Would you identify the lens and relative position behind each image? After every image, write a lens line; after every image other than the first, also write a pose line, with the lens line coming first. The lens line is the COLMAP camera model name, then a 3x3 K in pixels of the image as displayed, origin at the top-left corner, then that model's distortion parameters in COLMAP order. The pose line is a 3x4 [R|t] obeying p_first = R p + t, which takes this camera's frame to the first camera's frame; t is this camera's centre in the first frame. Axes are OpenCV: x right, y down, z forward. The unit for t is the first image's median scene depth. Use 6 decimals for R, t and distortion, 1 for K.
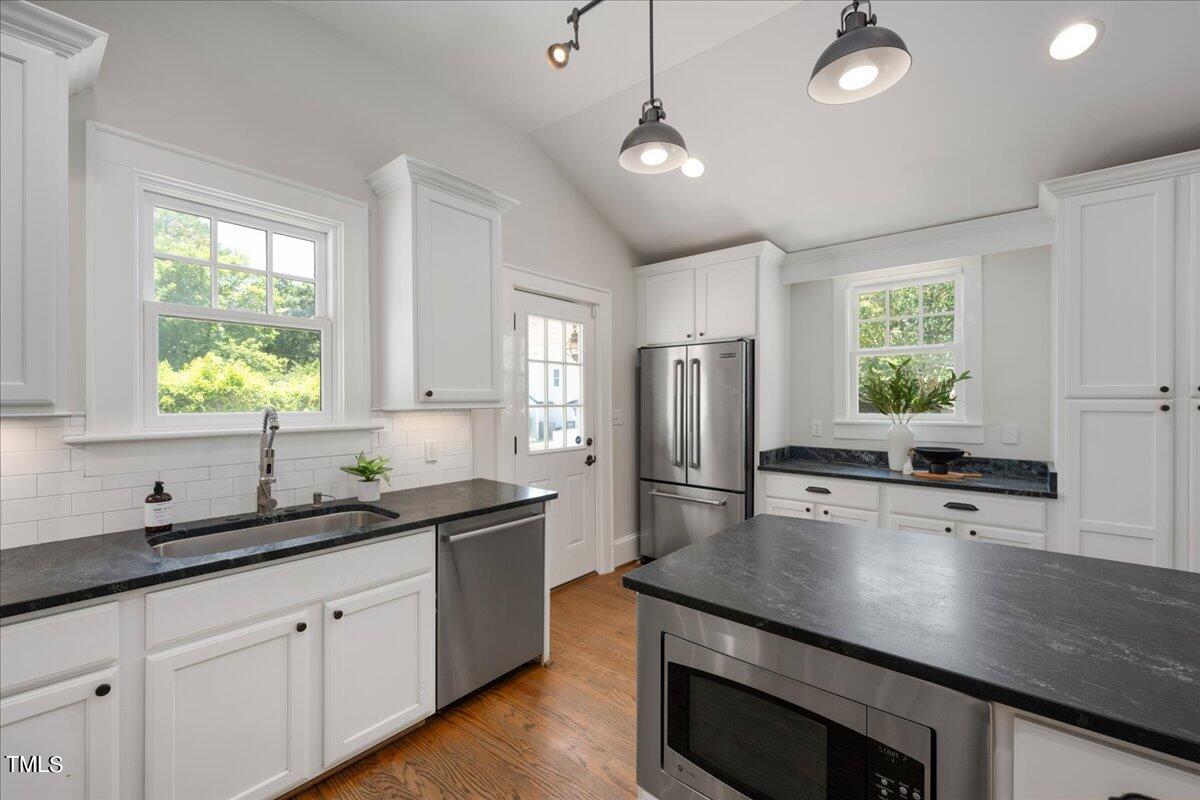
lens RADIAL K [[505.0, 0, 603.0], [0, 505.0, 398.3], [0, 0, 1]] dist [-0.000309, -0.000044]
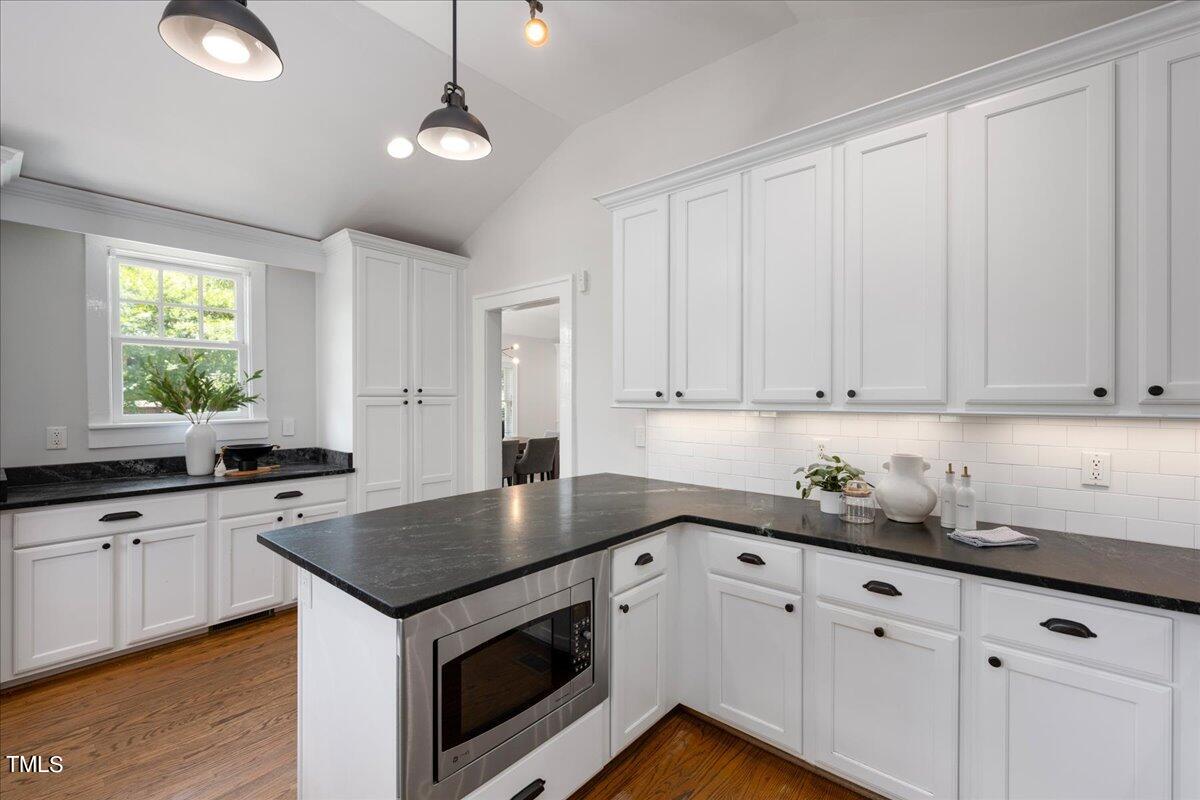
lens RADIAL K [[505.0, 0, 603.0], [0, 505.0, 398.3], [0, 0, 1]] dist [-0.000309, -0.000044]
pose [[0.010407, -0.004242, 0.999937, -0.343122], [-0.002850, 0.999987, 0.004272, -0.001768], [-0.999942, -0.002894, 0.010395, 0.275058]]
